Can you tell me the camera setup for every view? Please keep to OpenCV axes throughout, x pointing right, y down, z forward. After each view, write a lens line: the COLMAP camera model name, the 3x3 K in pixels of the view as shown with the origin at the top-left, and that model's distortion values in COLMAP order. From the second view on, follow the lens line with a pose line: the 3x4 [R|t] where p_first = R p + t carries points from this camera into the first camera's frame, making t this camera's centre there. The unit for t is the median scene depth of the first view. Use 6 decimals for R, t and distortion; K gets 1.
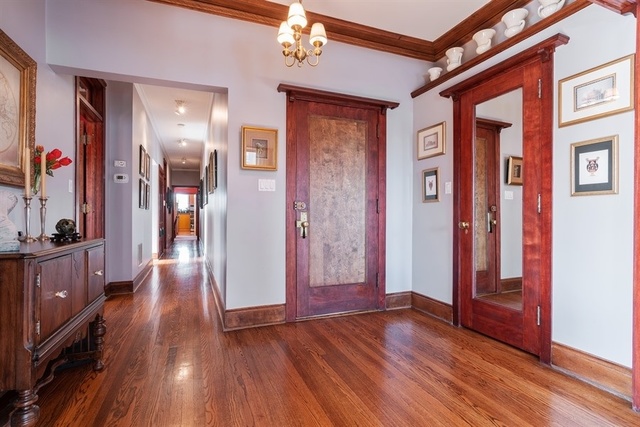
lens RADIAL K [[313.5, 0, 315.5], [0, 313.5, 219.4], [0, 0, 1]] dist [-0.007568, 0.002394]
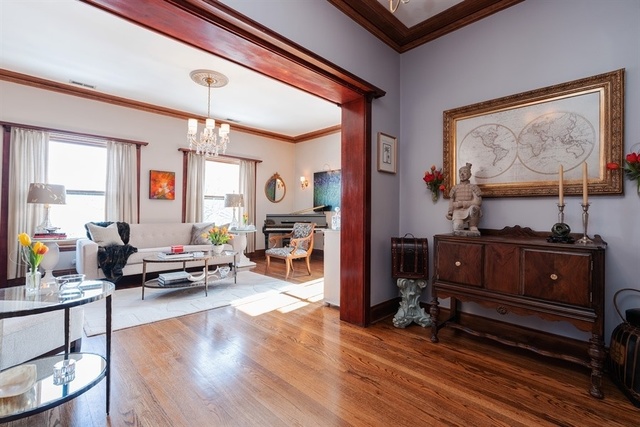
lens RADIAL K [[285.0, 0, 317.1], [0, 285.0, 208.7], [0, 0, 1]] dist [-0.013436, -0.000589]
pose [[-0.923219, -0.018055, -0.383850, 0.270299], [-0.020334, 0.999791, 0.001878, -0.026714], [0.383736, 0.009539, -0.923394, 1.125553]]
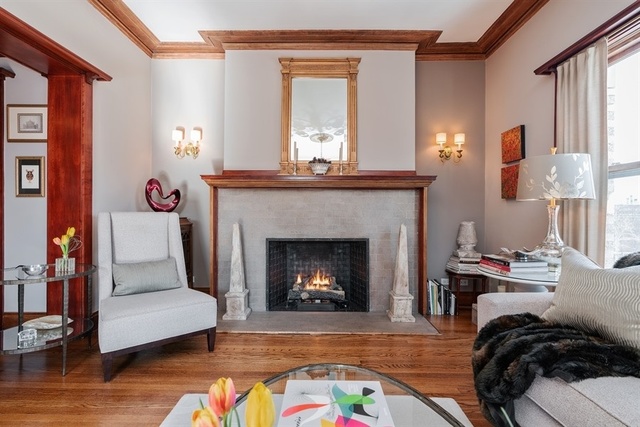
lens RADIAL K [[313.5, 0, 321.2], [0, 313.5, 214.5], [0, 0, 1]] dist [-0.007568, 0.002394]
pose [[0.381485, -0.004756, 0.924363, 0.077735], [0.009623, 0.999953, 0.001174, 0.007815], [-0.924325, 0.008447, 0.381513, -0.511852]]
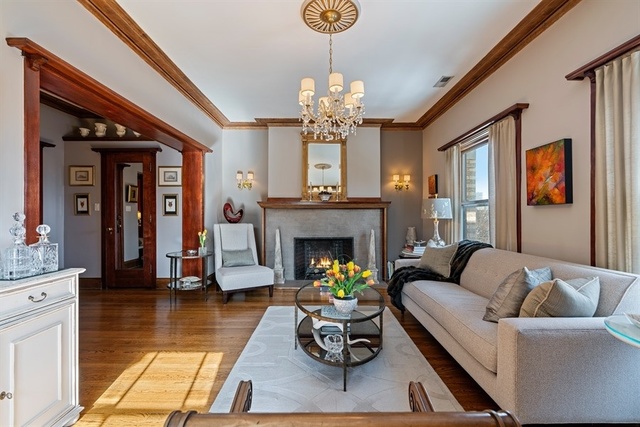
lens RADIAL K [[285.0, 0, 322.7], [0, 285.0, 212.7], [0, 0, 1]] dist [-0.013436, -0.000589]
pose [[0.365607, 0.006806, 0.930744, -0.594287], [0.014886, 0.999803, -0.013158, -0.039461], [-0.930650, 0.018665, 0.365434, -0.730544]]
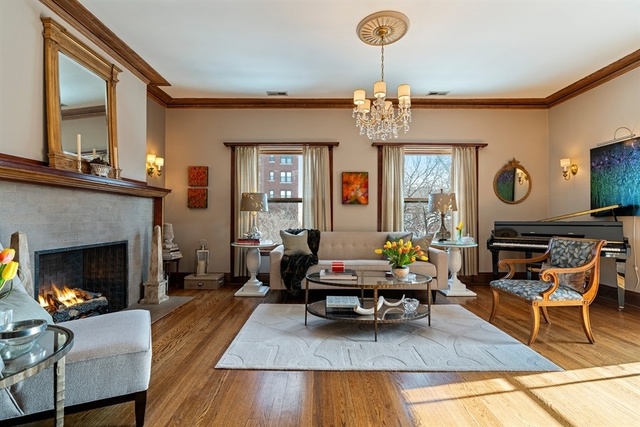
lens RADIAL K [[285.0, 0, 313.3], [0, 285.0, 212.1], [0, 0, 1]] dist [-0.013436, -0.000589]
pose [[-0.926261, 0.001201, 0.376882, 0.093172], [-0.000535, 0.999990, -0.004500, -0.010182], [-0.376883, -0.004370, -0.926250, 0.605092]]
